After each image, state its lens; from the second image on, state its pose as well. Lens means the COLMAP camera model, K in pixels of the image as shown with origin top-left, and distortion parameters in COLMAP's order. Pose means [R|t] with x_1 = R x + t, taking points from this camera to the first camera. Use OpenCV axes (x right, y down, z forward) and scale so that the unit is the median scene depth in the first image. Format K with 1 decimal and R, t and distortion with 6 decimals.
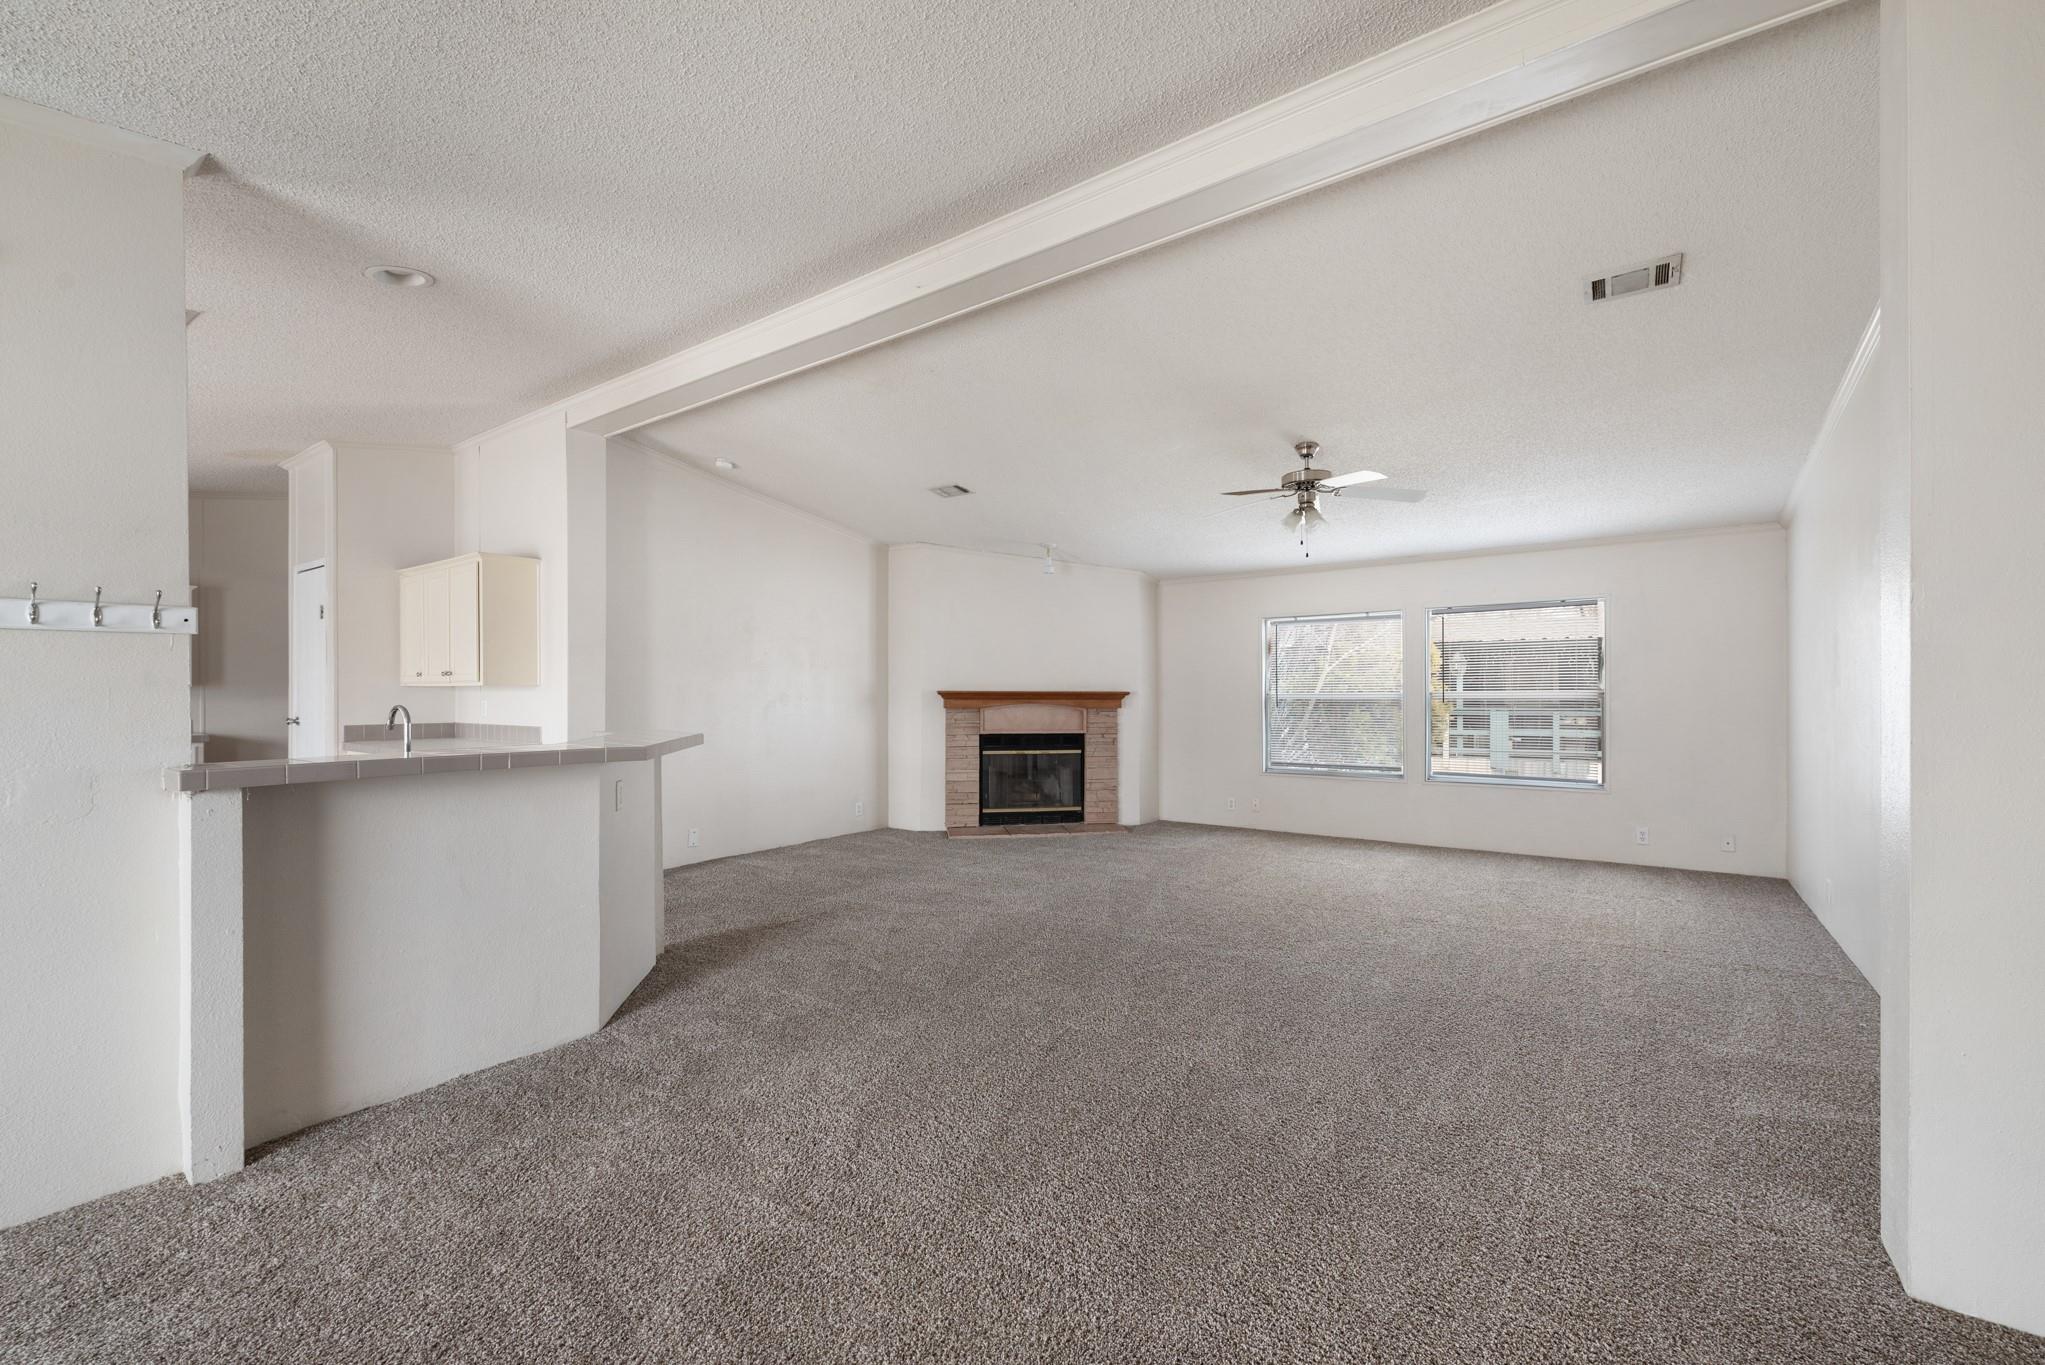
lens RADIAL K [[839.0, 0, 1022.5], [0, 839.0, 682.5], [0, 0, 1]] dist [-0.000075, -0.000008]
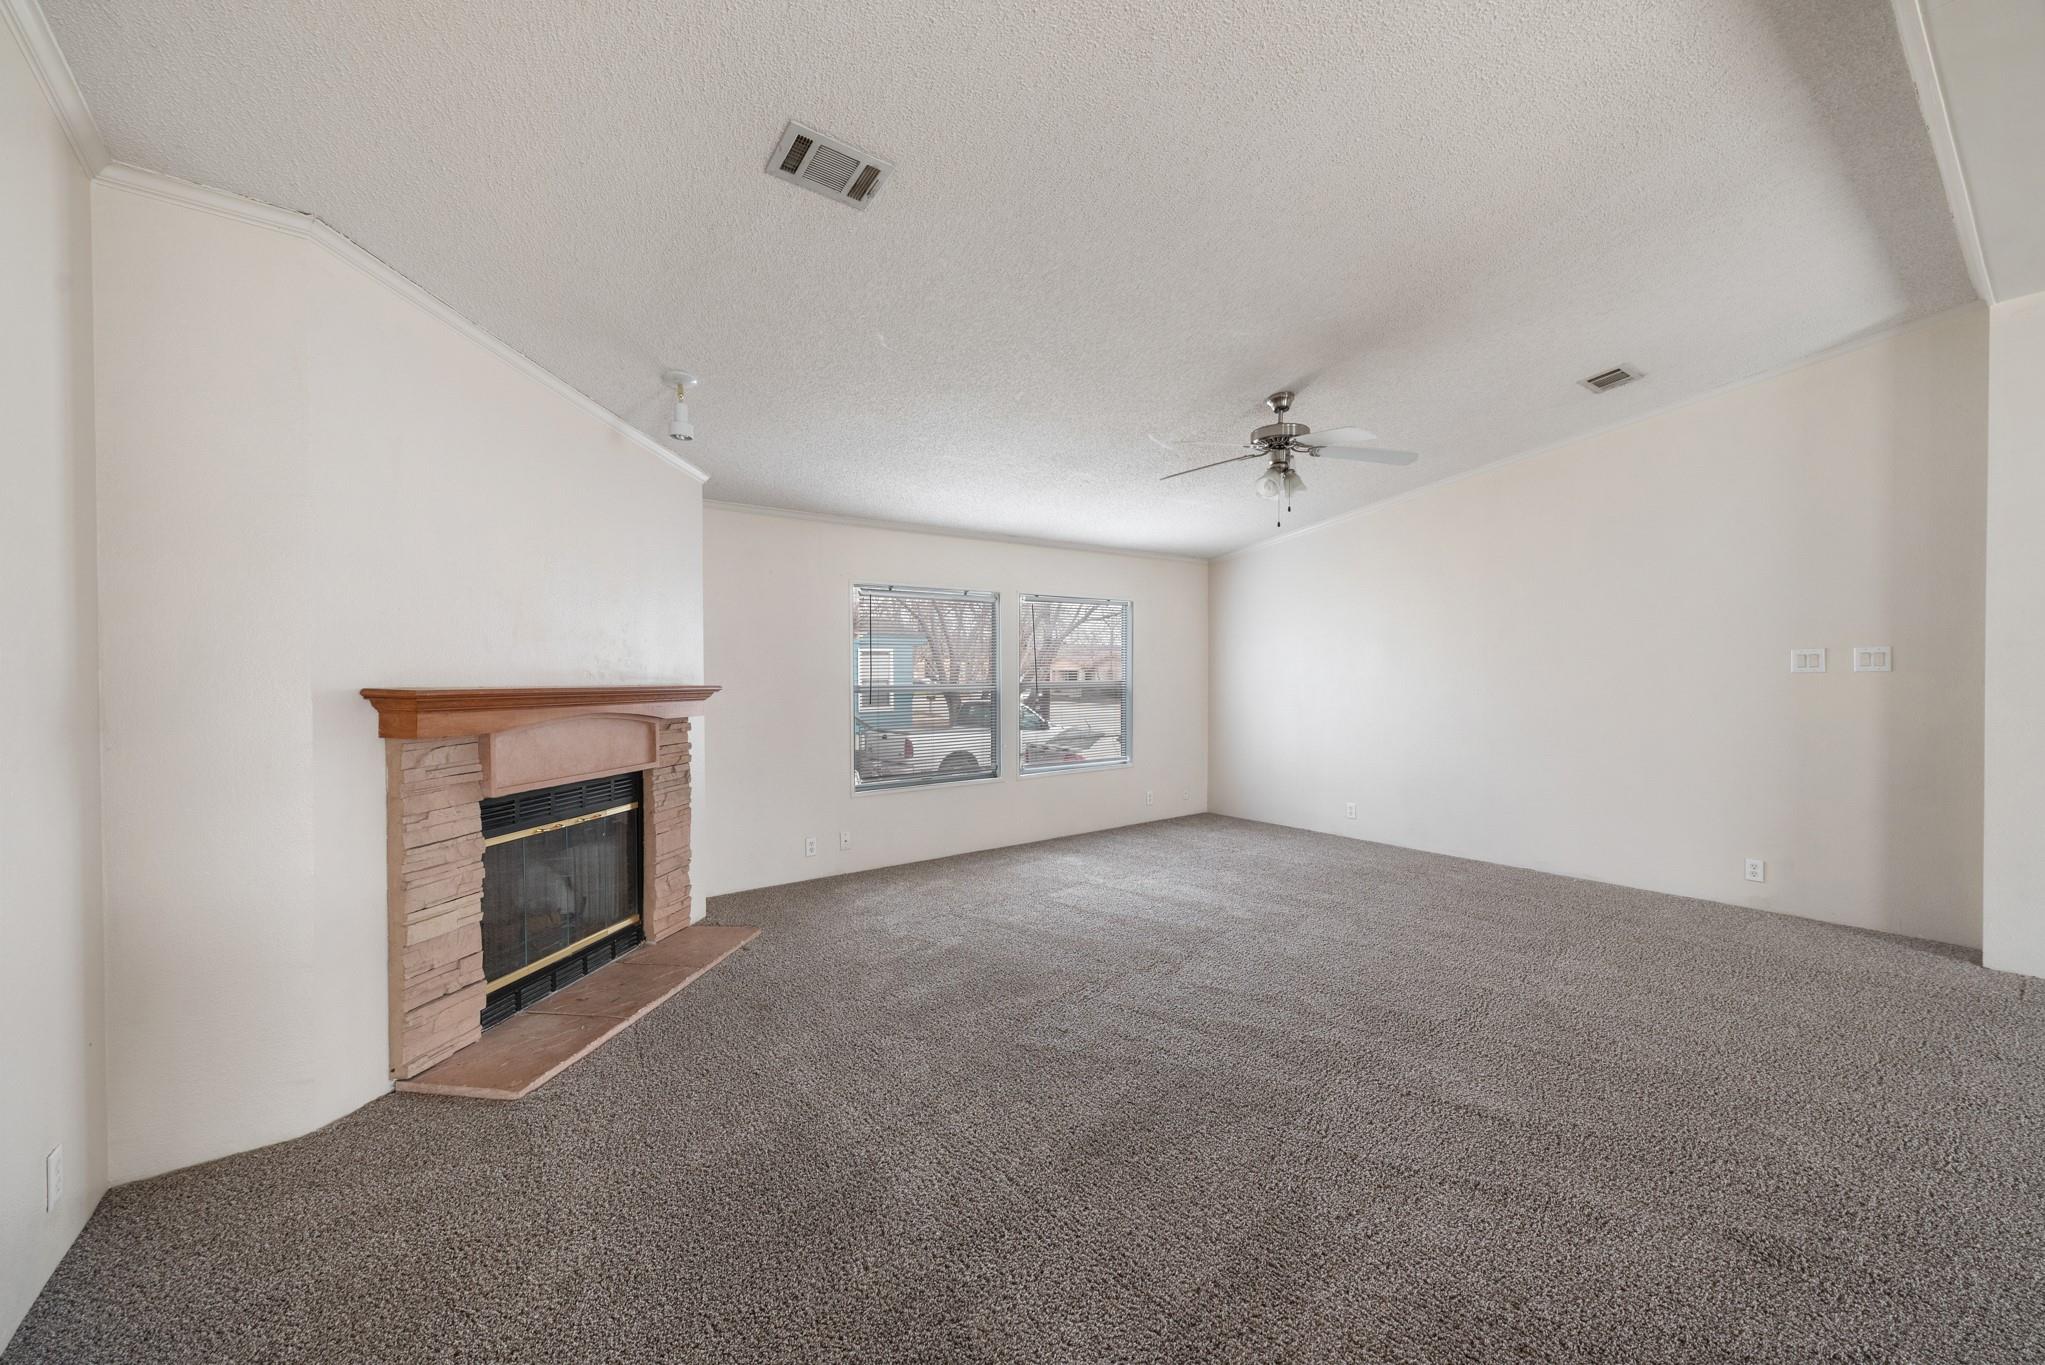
lens RADIAL K [[800.4, 0, 1022.5], [0, 800.4, 682.5], [0, 0, 1]] dist [0.001297, 0.000066]
pose [[0.275768, -0.004001, 0.961216, -0.335138], [-0.005655, 0.999967, 0.005784, 0.004461], [-0.961208, -0.007031, 0.275736, 0.658232]]
